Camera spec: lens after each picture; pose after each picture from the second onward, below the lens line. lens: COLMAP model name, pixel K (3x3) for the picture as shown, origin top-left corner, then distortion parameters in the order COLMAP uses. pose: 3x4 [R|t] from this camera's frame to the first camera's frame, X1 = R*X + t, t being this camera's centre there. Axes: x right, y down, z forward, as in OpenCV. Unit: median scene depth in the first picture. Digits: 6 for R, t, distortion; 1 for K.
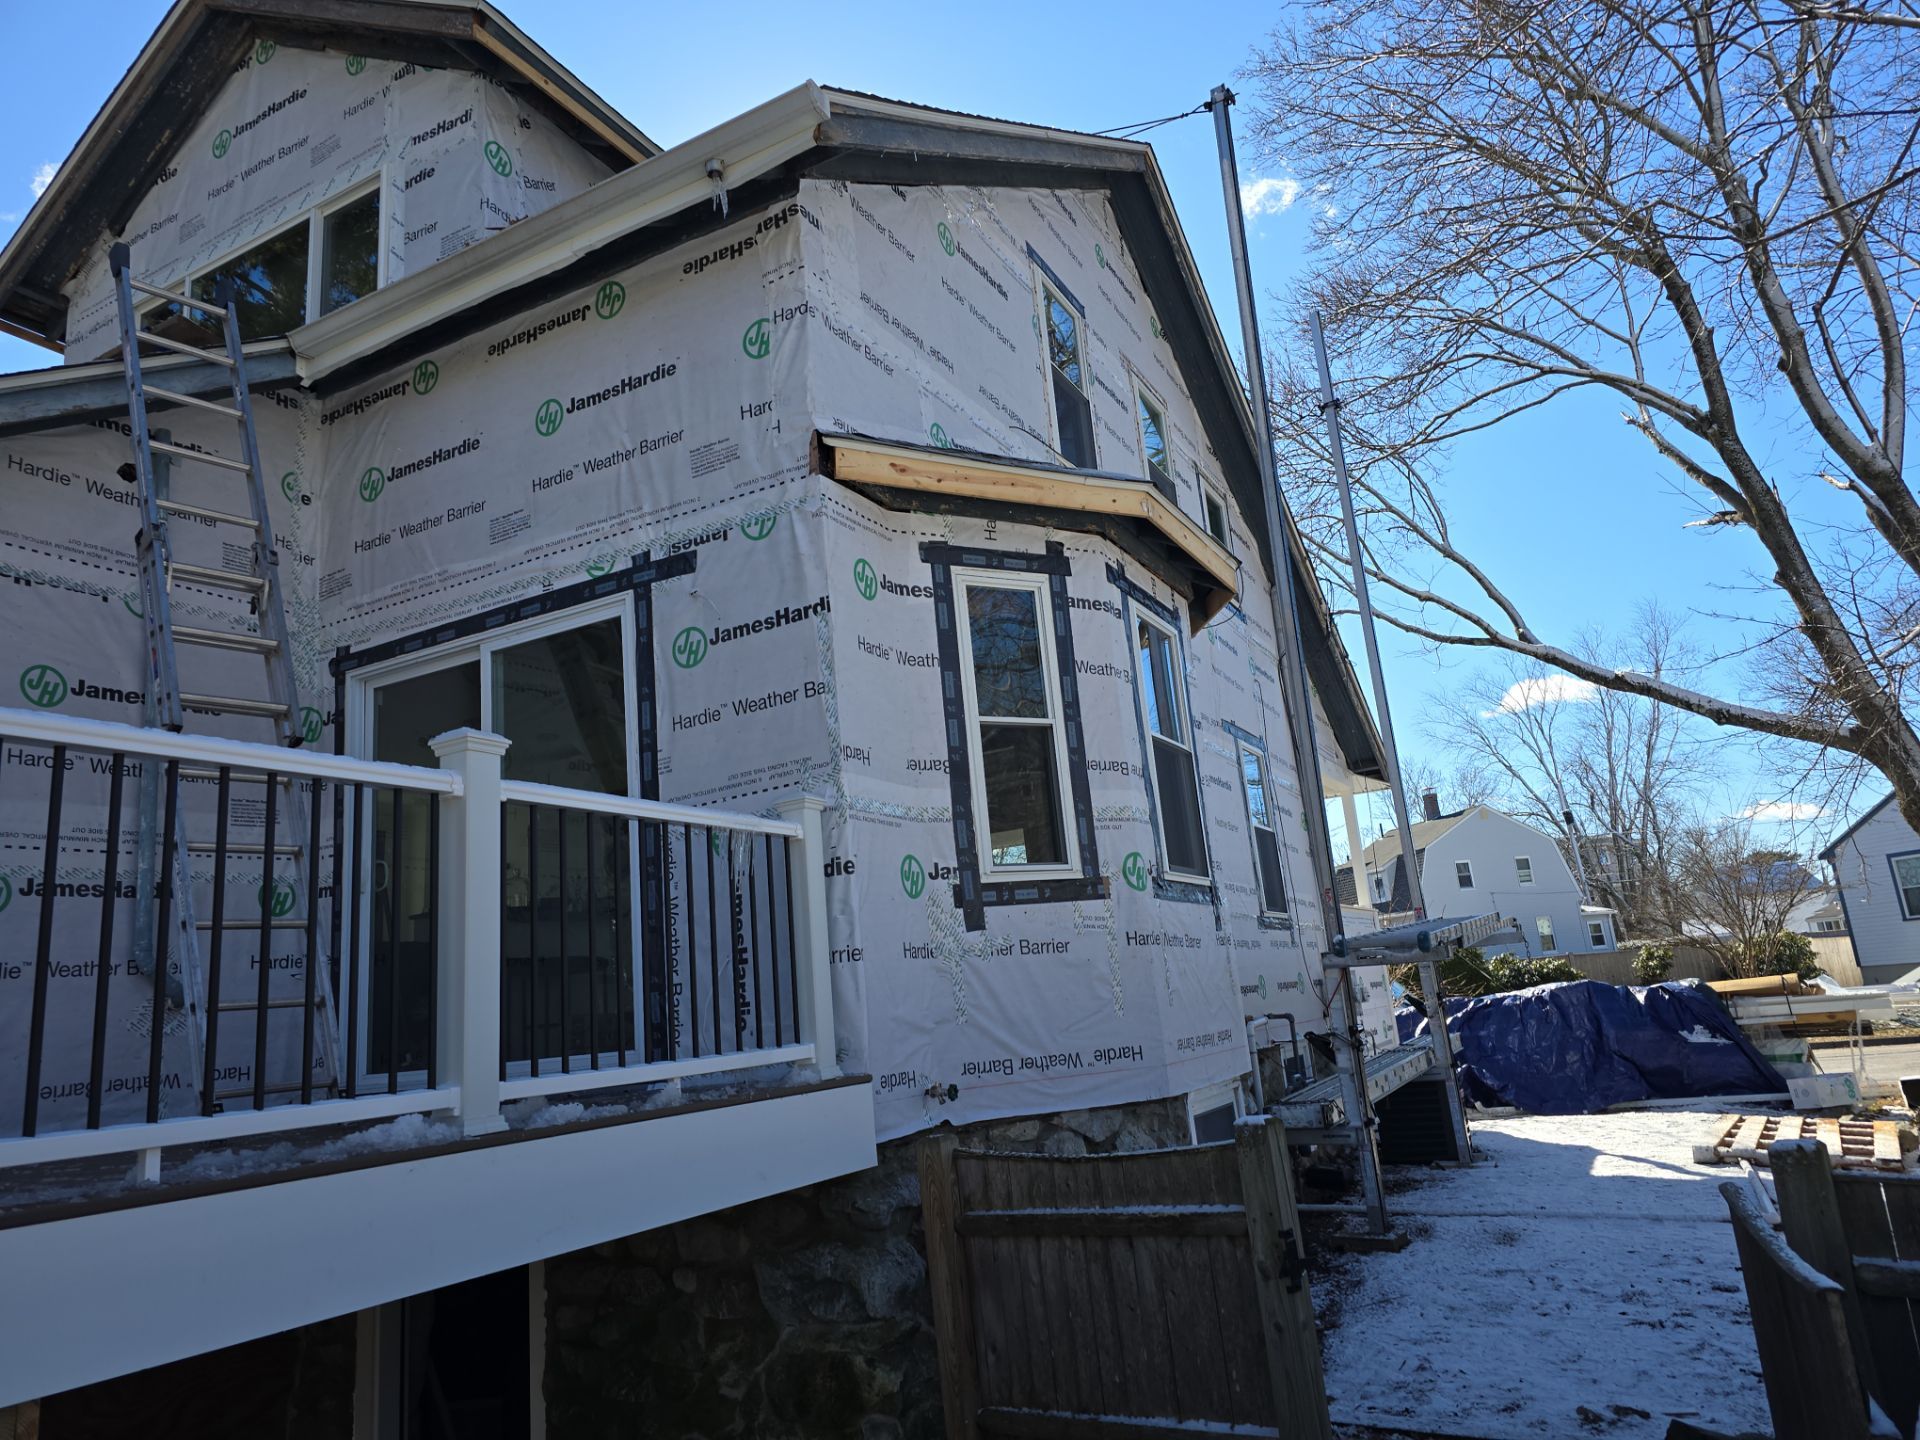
lens RADIAL K [[1347.7, 0, 965.3], [0, 1347.7, 801.3], [0, 0, 1]] dist [0.067033, -0.080246]
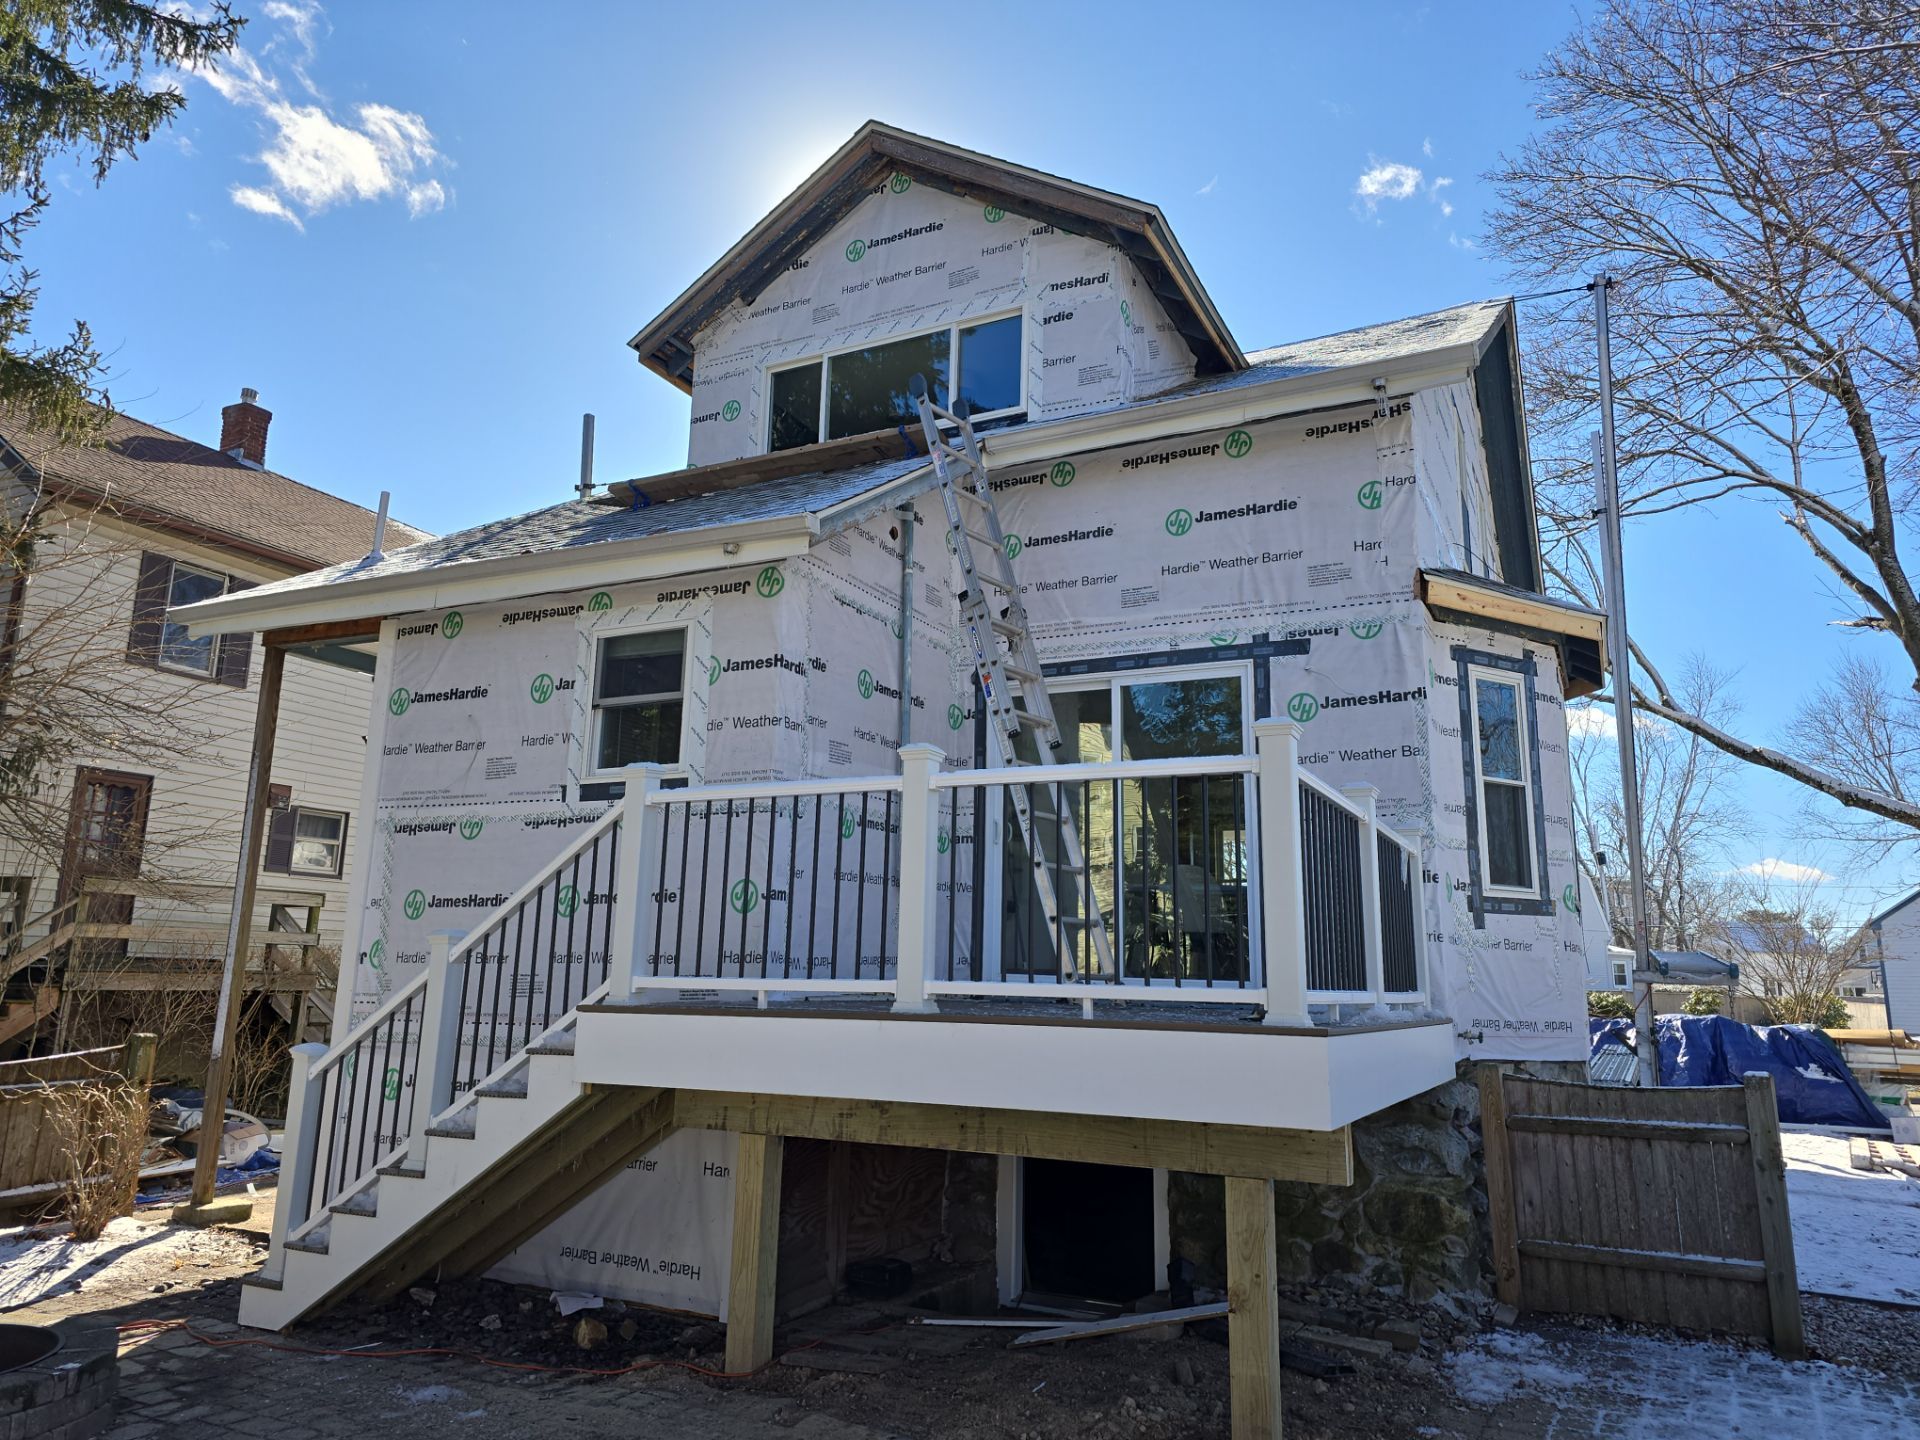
lens RADIAL K [[1347.7, 0, 965.3], [0, 1347.7, 801.3], [0, 0, 1]] dist [0.067033, -0.080246]
pose [[0.993260, 0.115894, -0.001970, -0.493450], [-0.115812, 0.992969, 0.024494, -0.008185], [0.004795, -0.024101, 0.999698, -0.394124]]
